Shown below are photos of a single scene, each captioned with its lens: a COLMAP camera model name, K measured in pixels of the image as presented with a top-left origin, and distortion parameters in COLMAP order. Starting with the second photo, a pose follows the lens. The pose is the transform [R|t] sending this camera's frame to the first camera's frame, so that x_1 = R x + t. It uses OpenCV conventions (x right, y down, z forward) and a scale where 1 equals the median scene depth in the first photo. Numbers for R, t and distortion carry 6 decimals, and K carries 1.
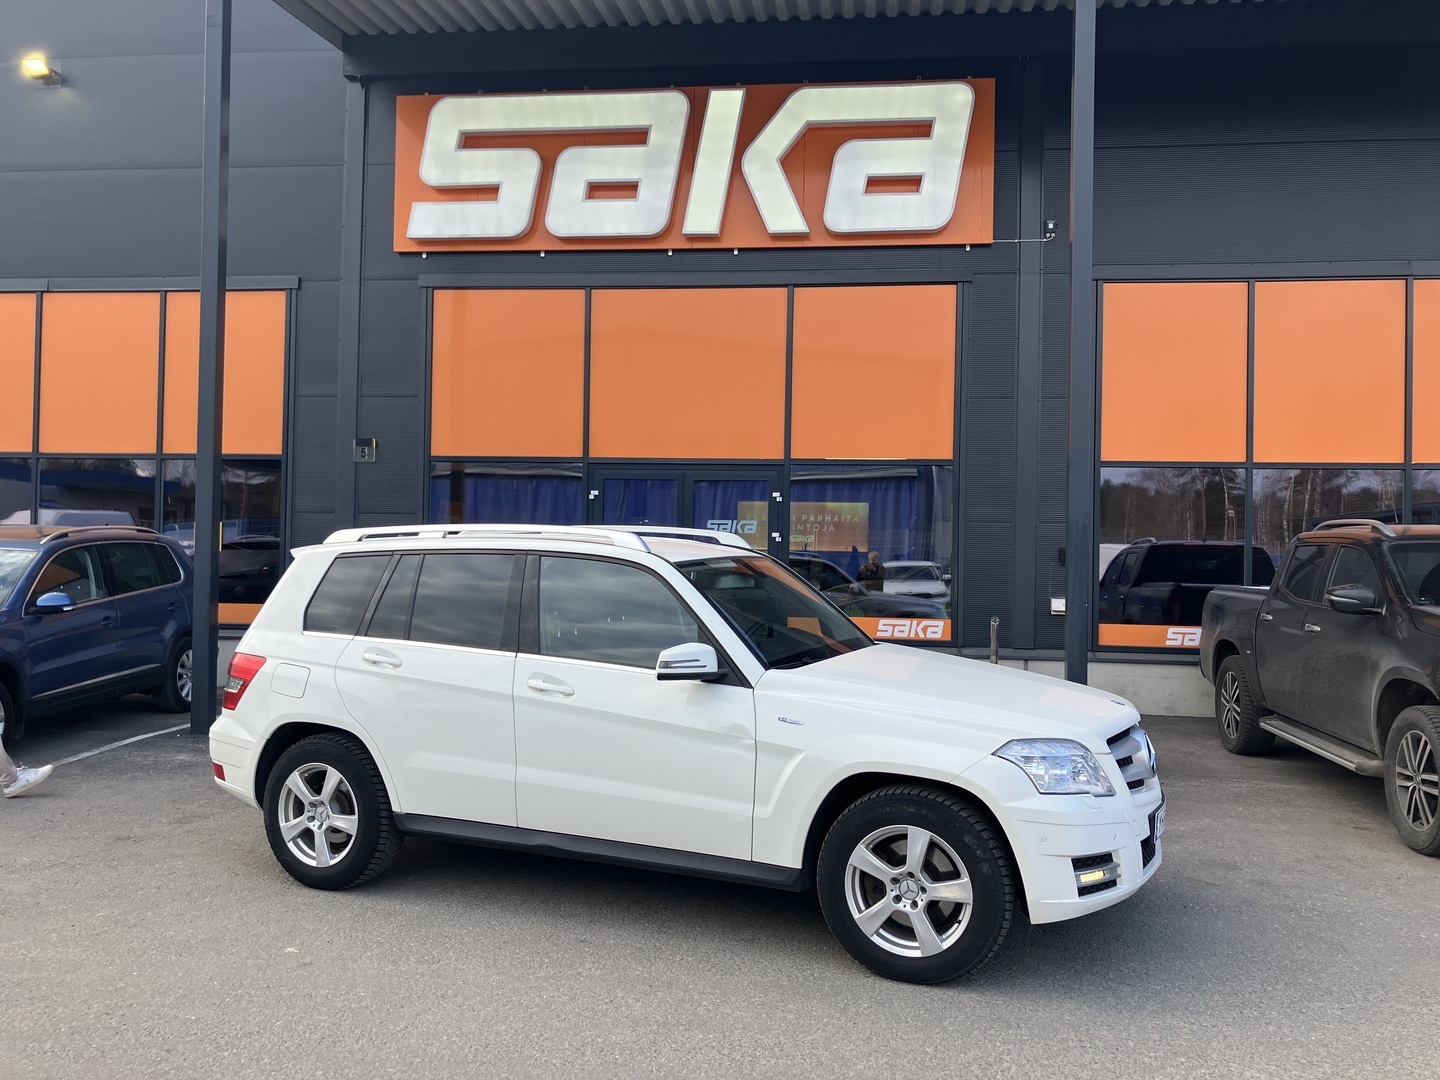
lens RADIAL K [[1195.7, 0, 723.4], [0, 1195.7, 541.9], [0, 0, 1]] dist [-0.004675, 0.000934]
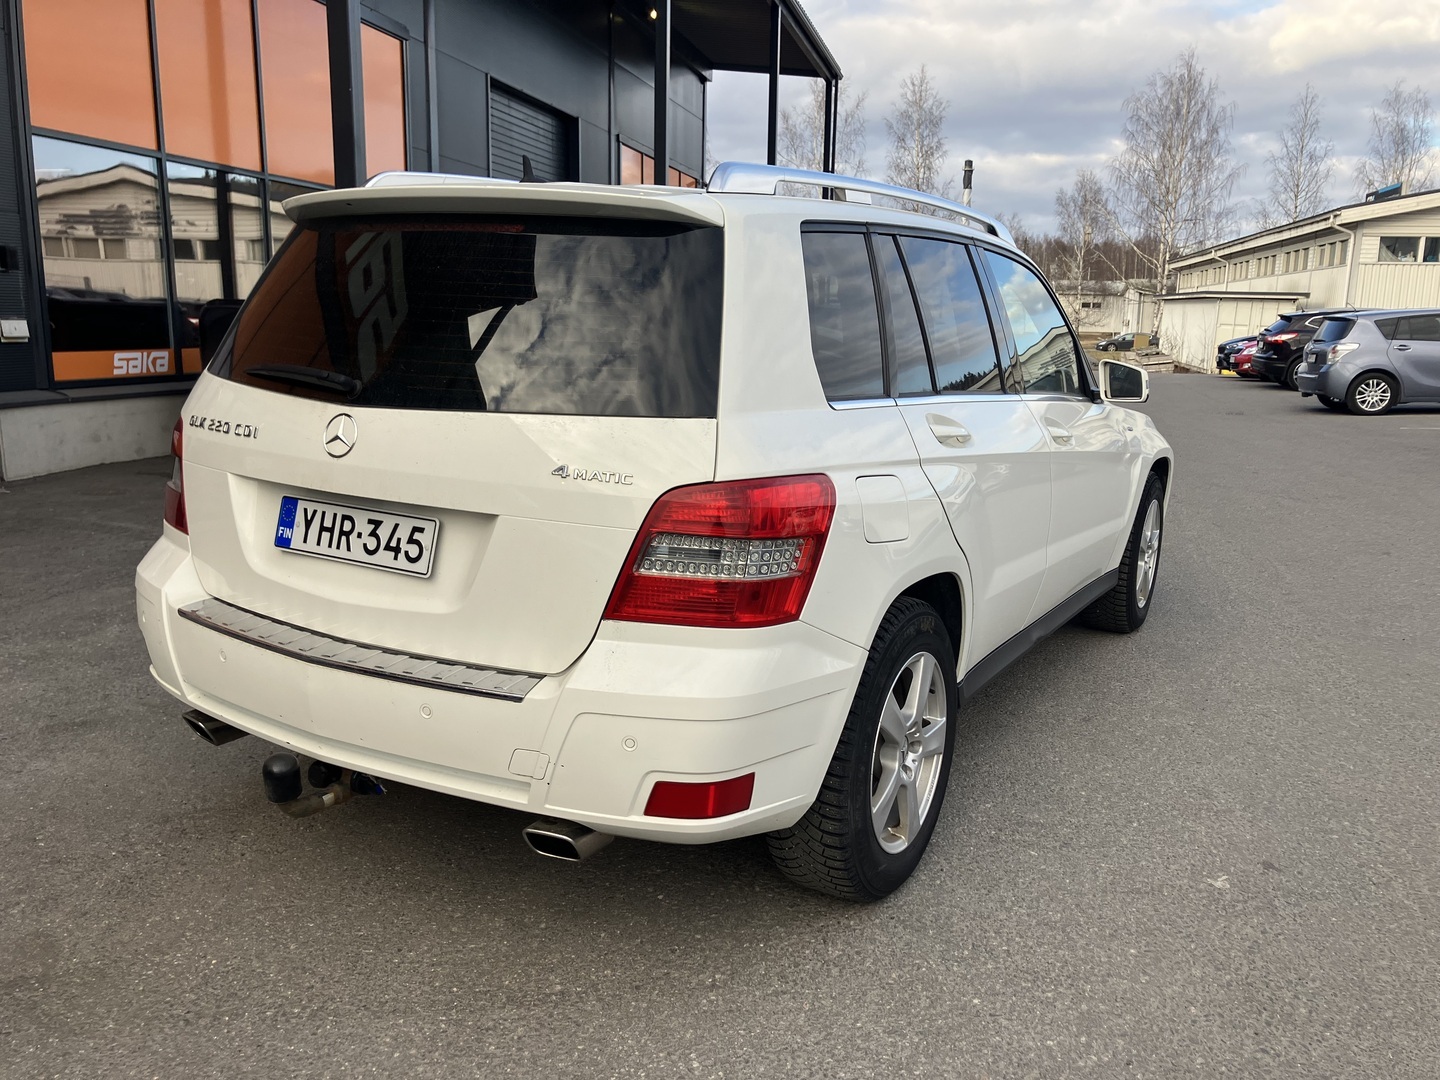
lens RADIAL K [[1195.7, 0, 722.8], [0, 1195.7, 544.1], [0, 0, 1]] dist [-0.004675, 0.000934]
pose [[0.086054, -0.189912, 0.978023, -0.485258], [-0.037018, 0.980377, 0.193626, 0.031879], [-0.995602, -0.052867, 0.077335, 0.621386]]
